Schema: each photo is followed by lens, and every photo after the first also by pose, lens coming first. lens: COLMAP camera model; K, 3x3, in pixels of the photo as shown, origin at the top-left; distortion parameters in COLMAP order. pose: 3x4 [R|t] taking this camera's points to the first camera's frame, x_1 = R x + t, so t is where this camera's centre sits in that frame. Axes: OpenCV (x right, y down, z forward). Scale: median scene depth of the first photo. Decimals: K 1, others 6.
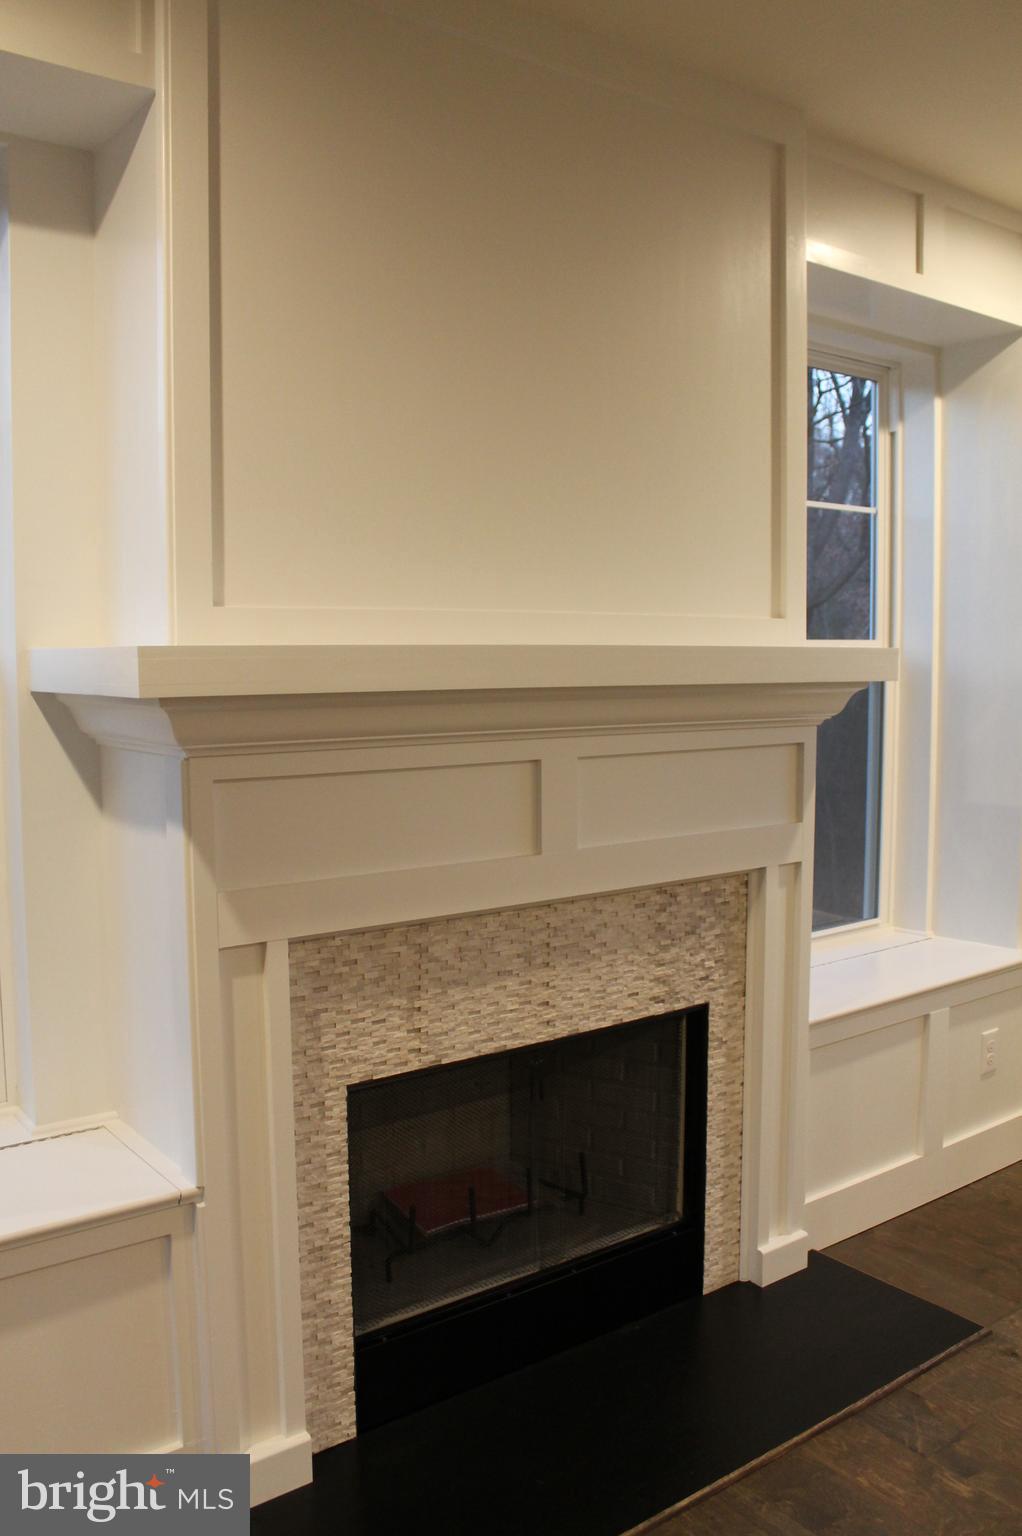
lens RADIAL K [[1299.4, 0, 557.4], [0, 1299.4, 772.2], [0, 0, 1]] dist [-0.182870, 0.182636]
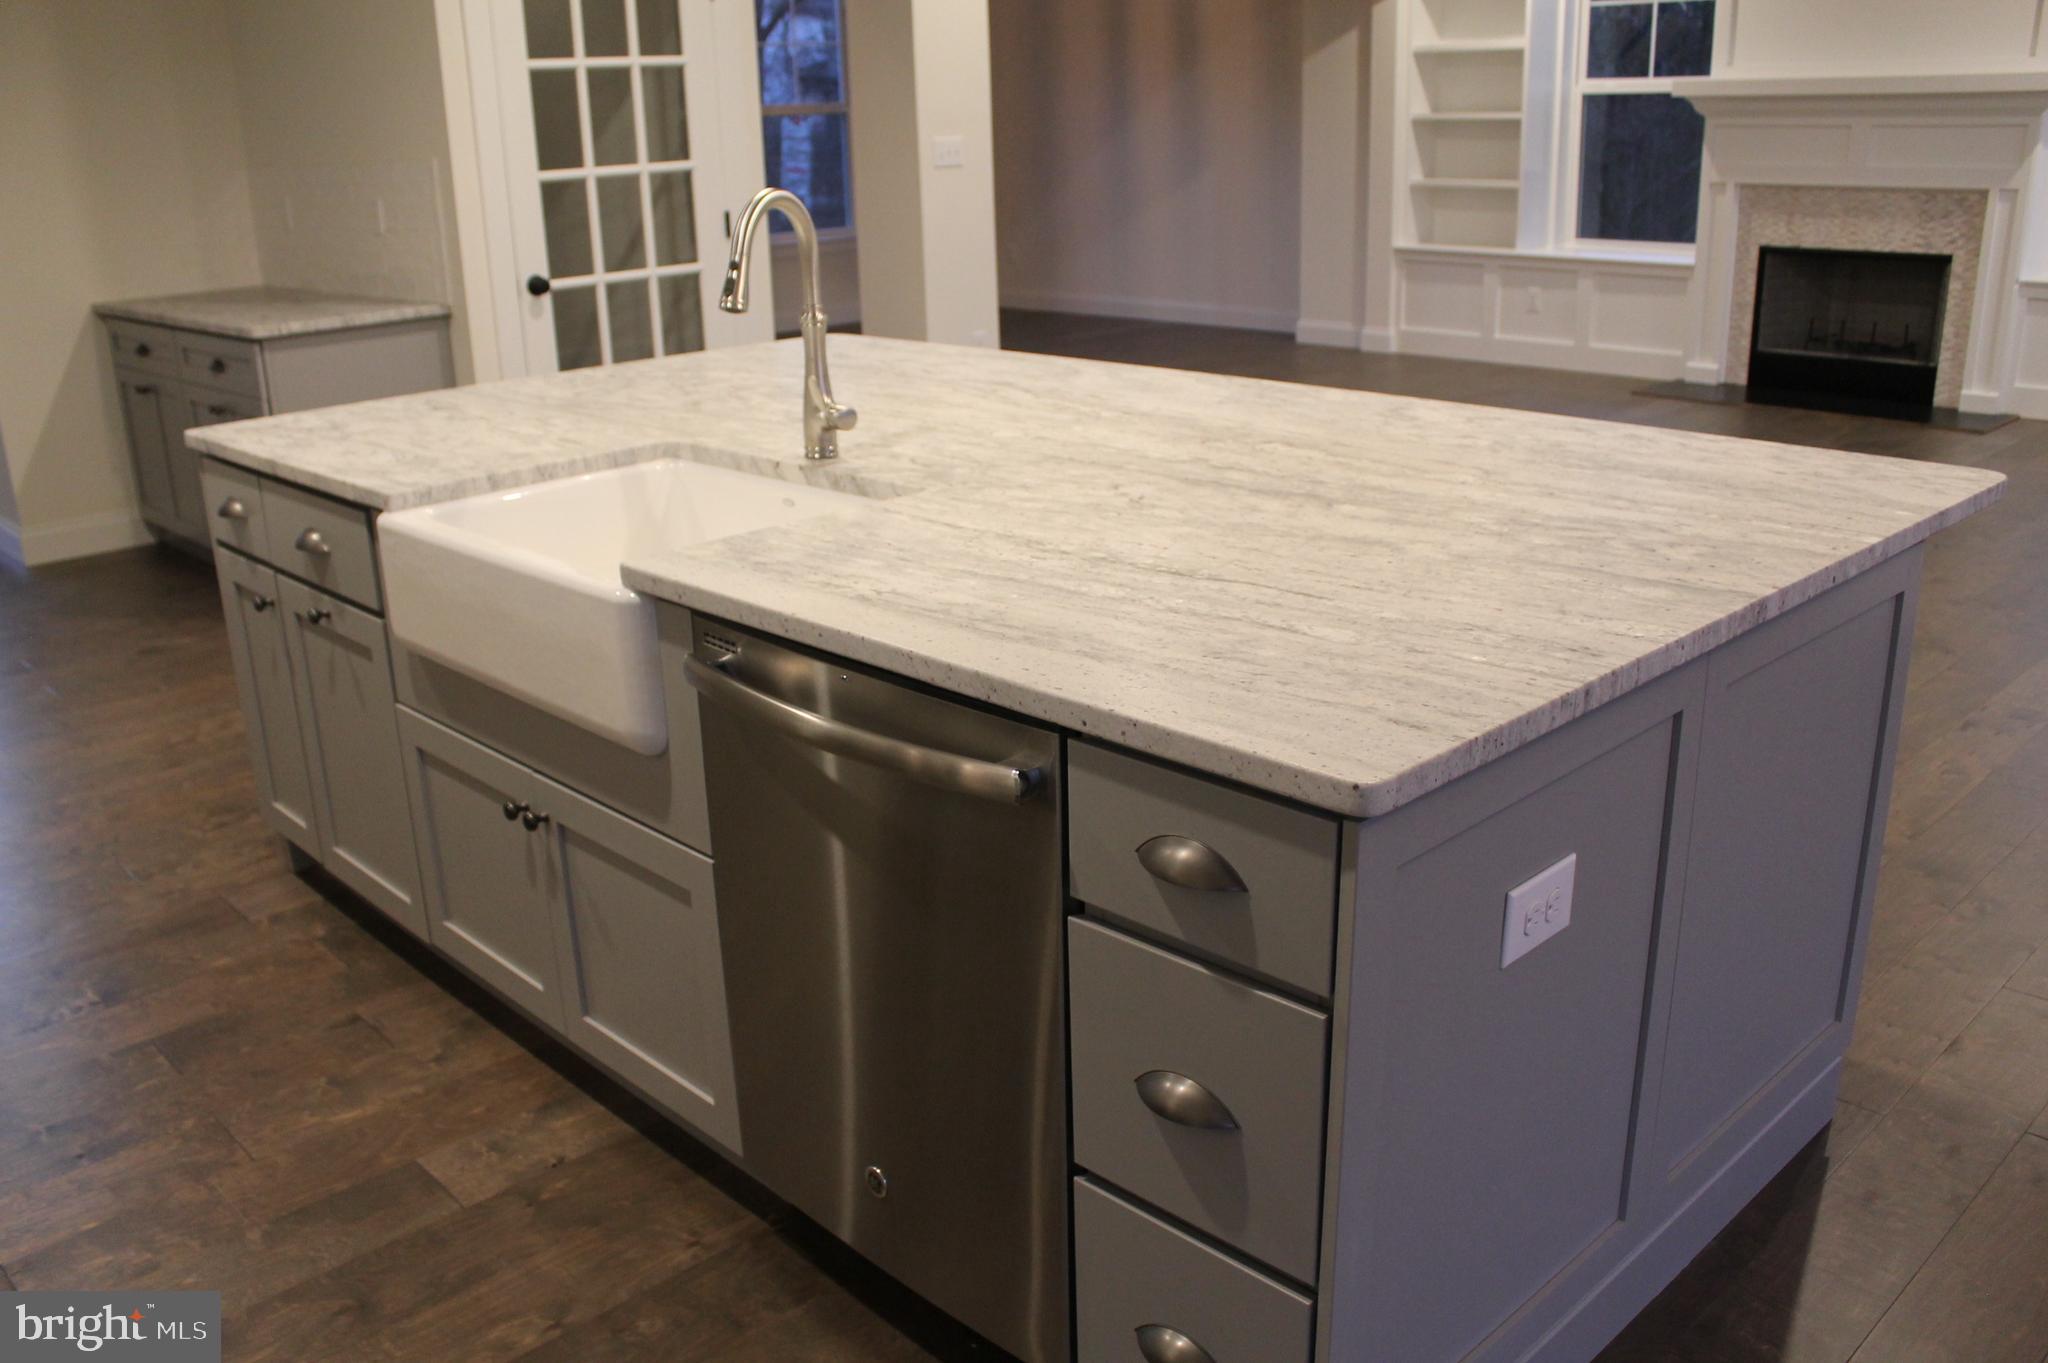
lens RADIAL K [[1732.6, 0, 1024.0], [0, 1732.6, 681.5], [0, 0, 1]] dist [-0.182870, 0.182636]
pose [[0.124821, 0.316869, -0.940220, 2.703023], [-0.059064, 0.948324, 0.311759, 0.089223], [0.990420, 0.016619, 0.137086, -0.842876]]
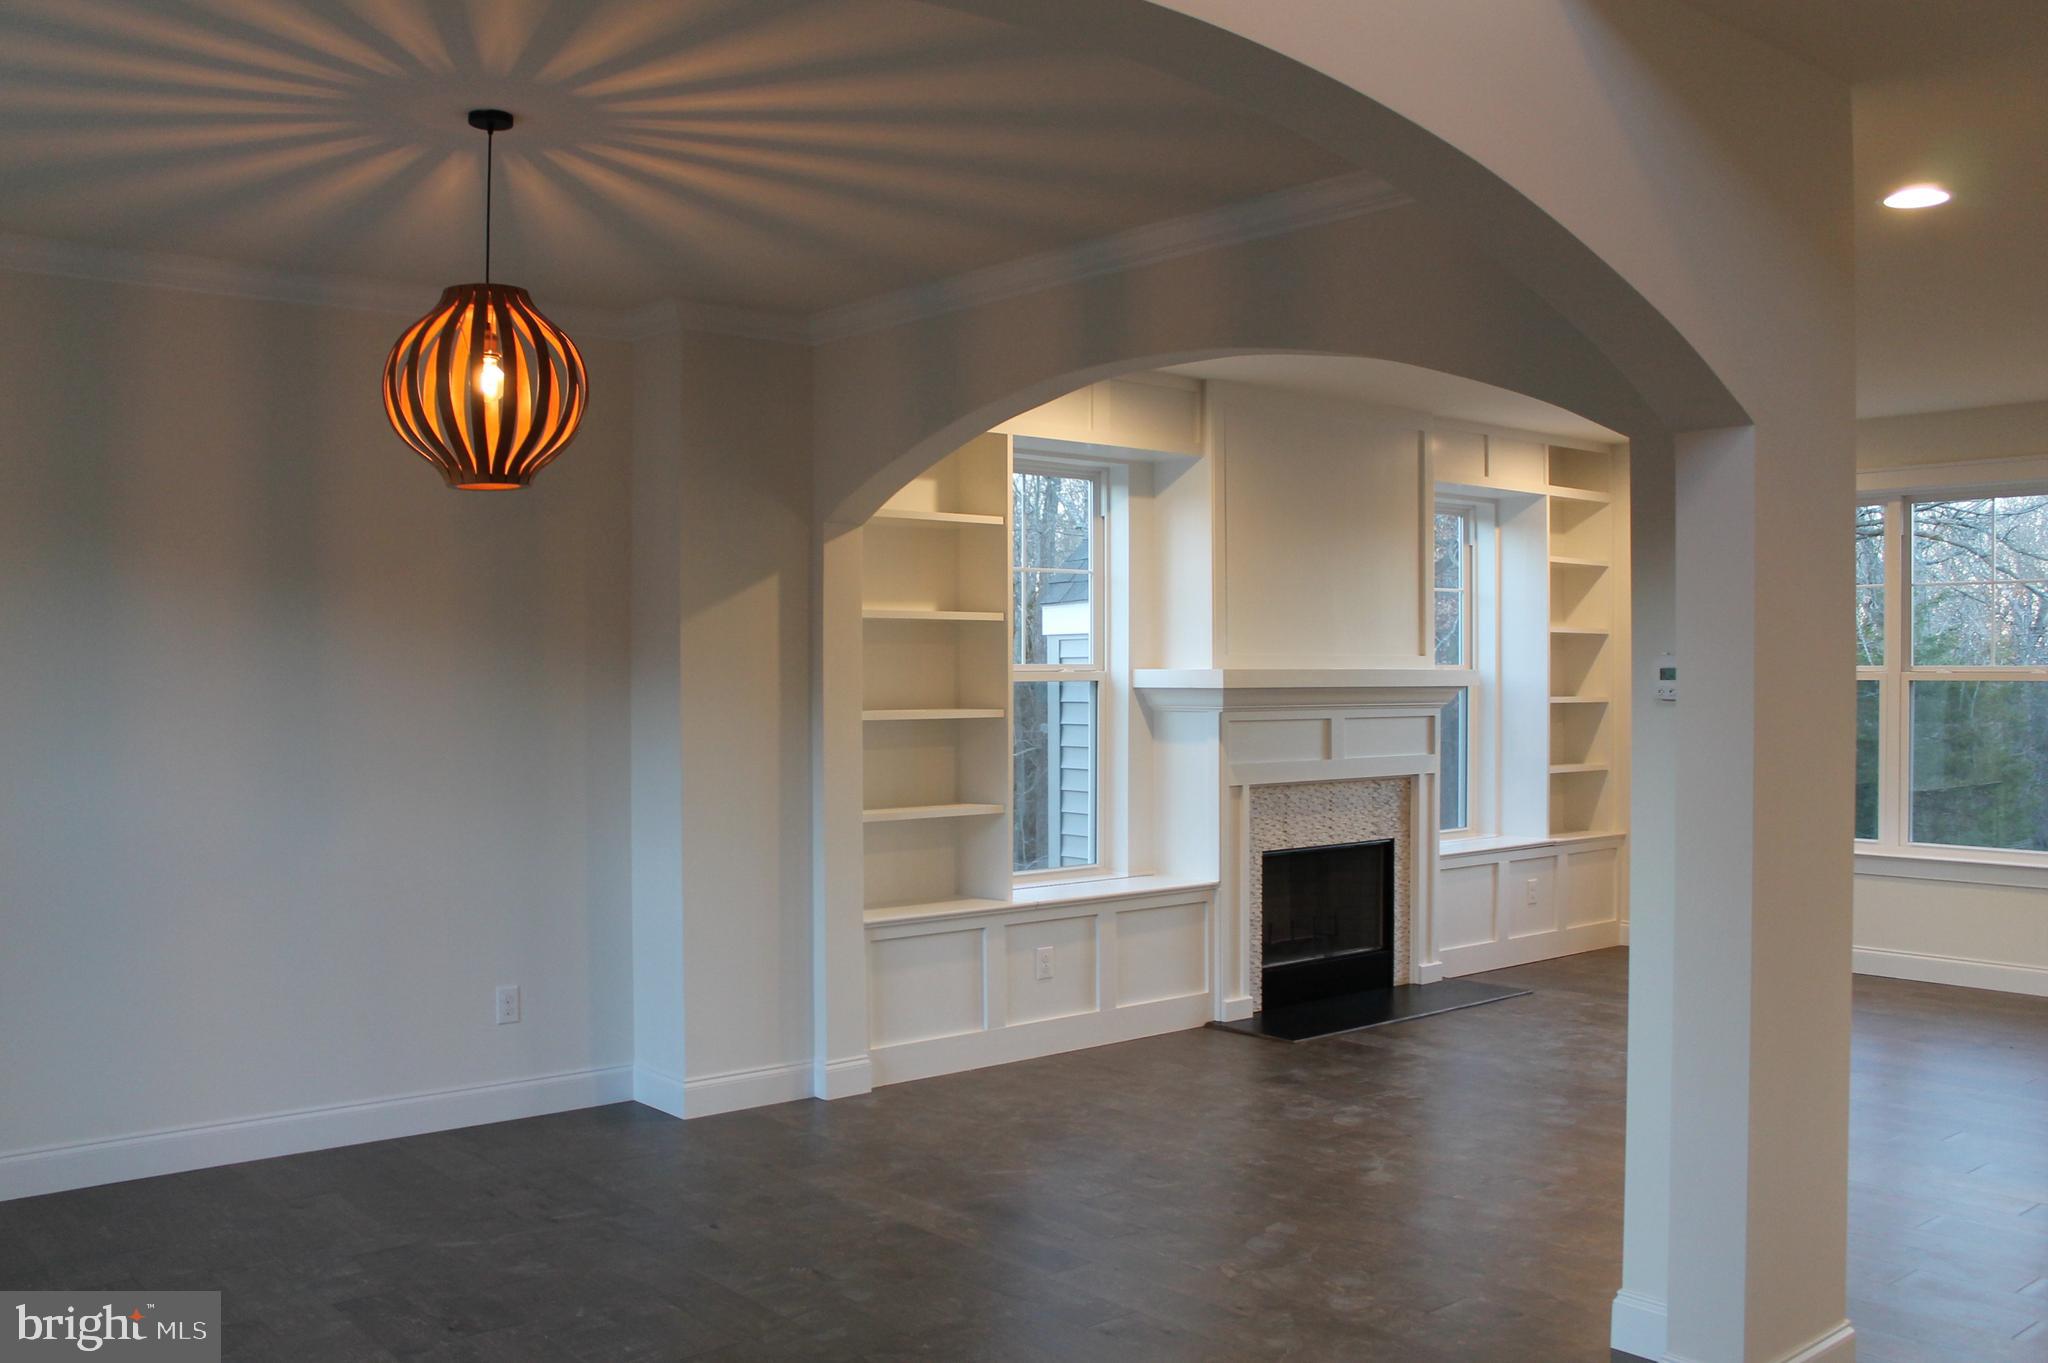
lens RADIAL K [[1732.6, 0, 1024.0], [0, 1732.6, 681.5], [0, 0, 1]] dist [-0.182870, 0.182636]
pose [[0.999826, -0.001395, 0.018583, -0.551356], [0.003029, 0.996099, -0.088195, 0.173439], [-0.018387, 0.088236, 0.995930, -1.842677]]
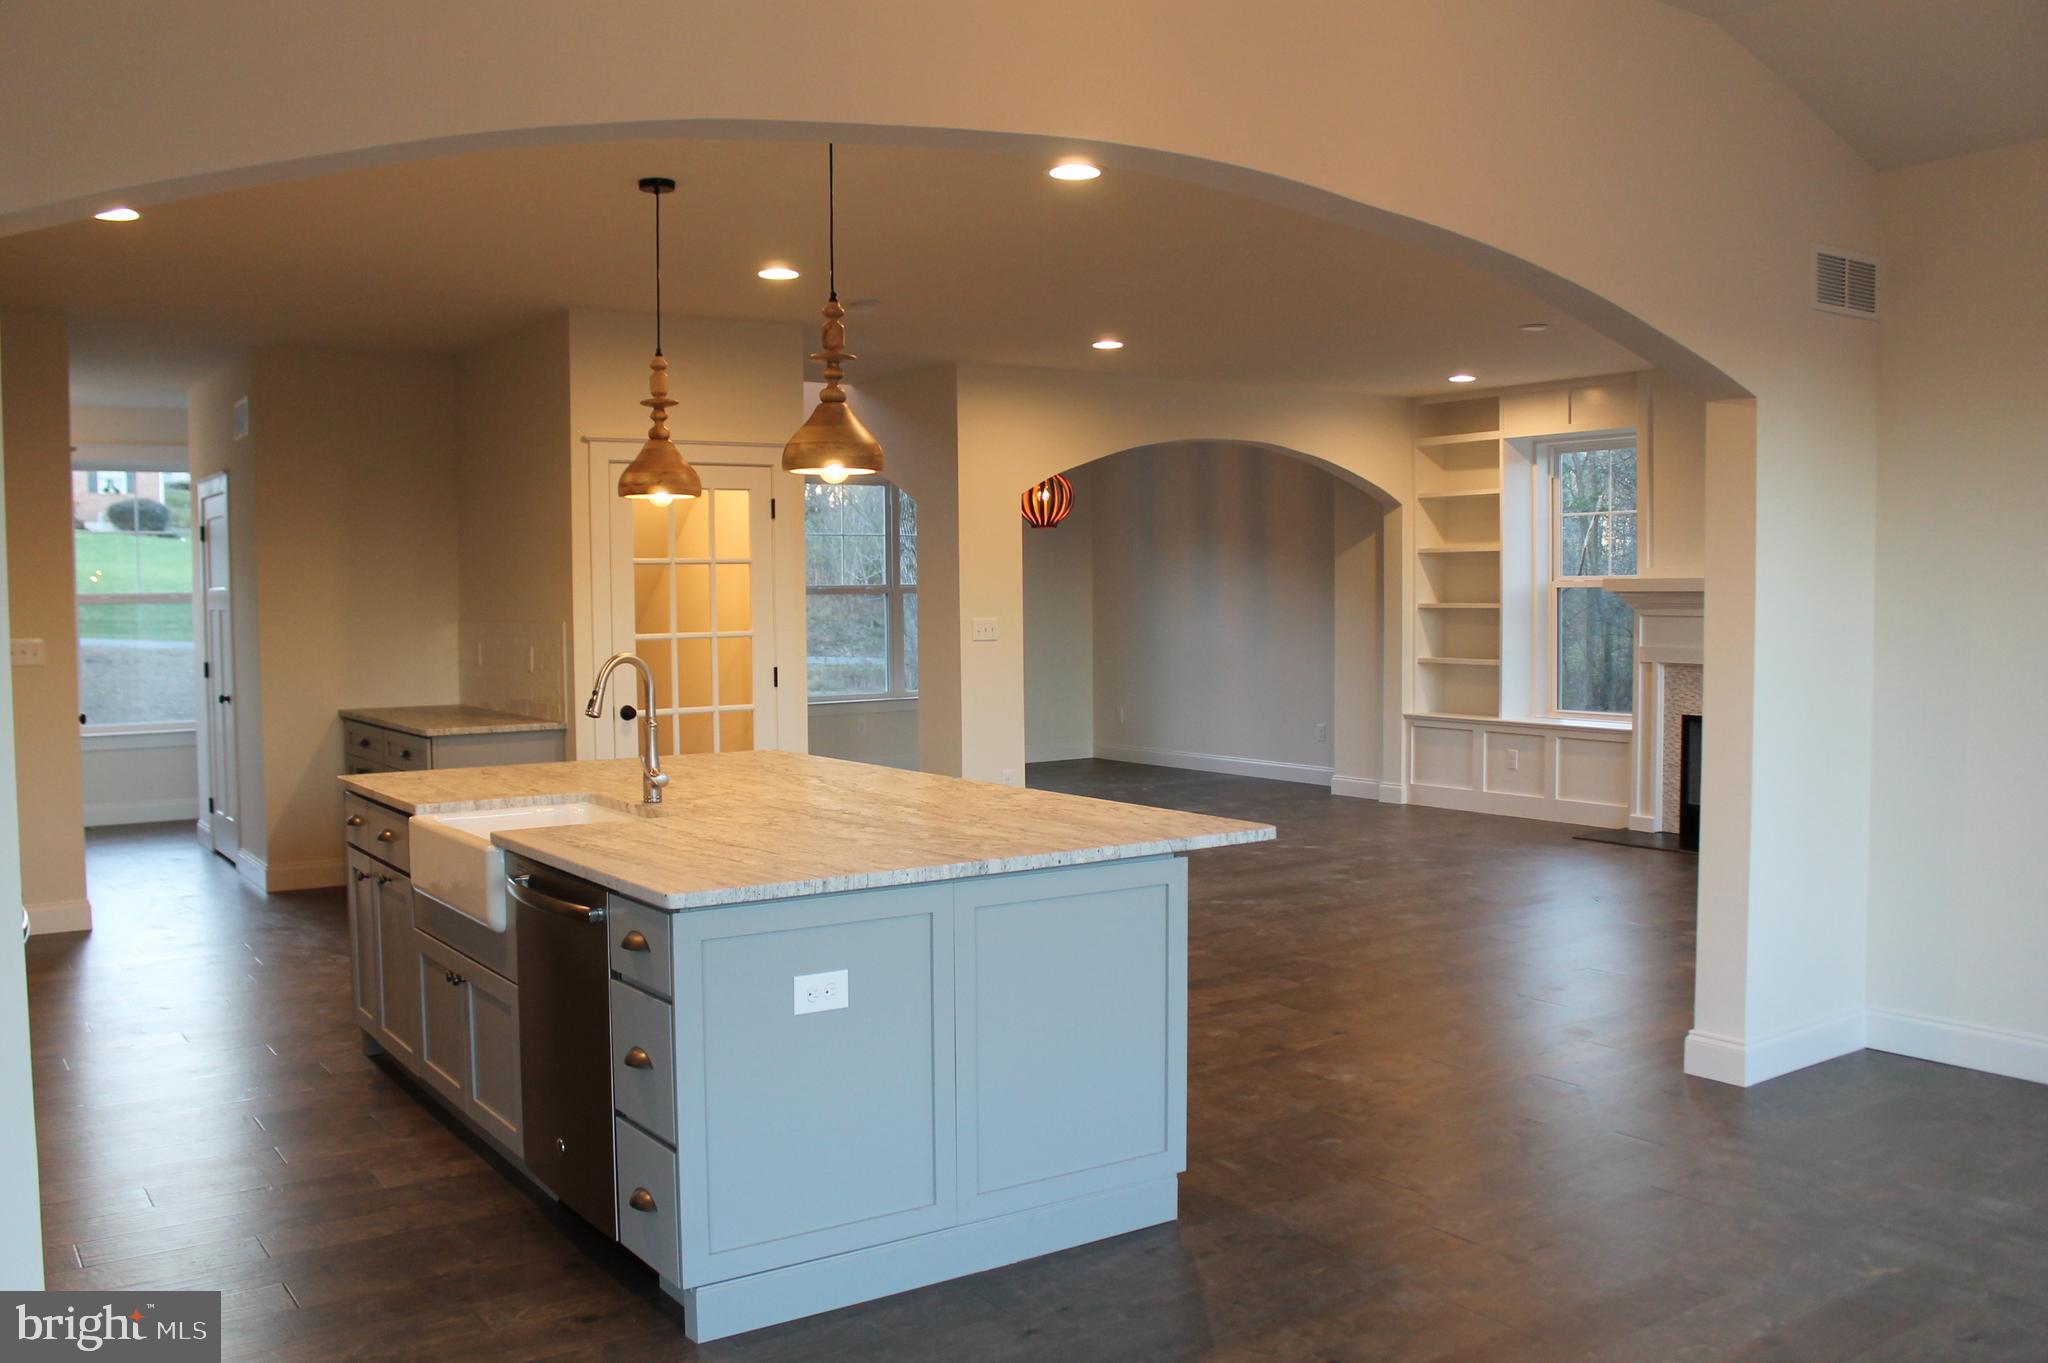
lens RADIAL K [[1732.6, 0, 1024.0], [0, 1732.6, 681.5], [0, 0, 1]] dist [-0.182870, 0.182636]
pose [[-0.031379, 0.059493, -0.997735, 3.389314], [-0.080042, 0.994871, 0.061840, 0.026172], [0.996297, 0.081801, -0.026457, -0.443870]]
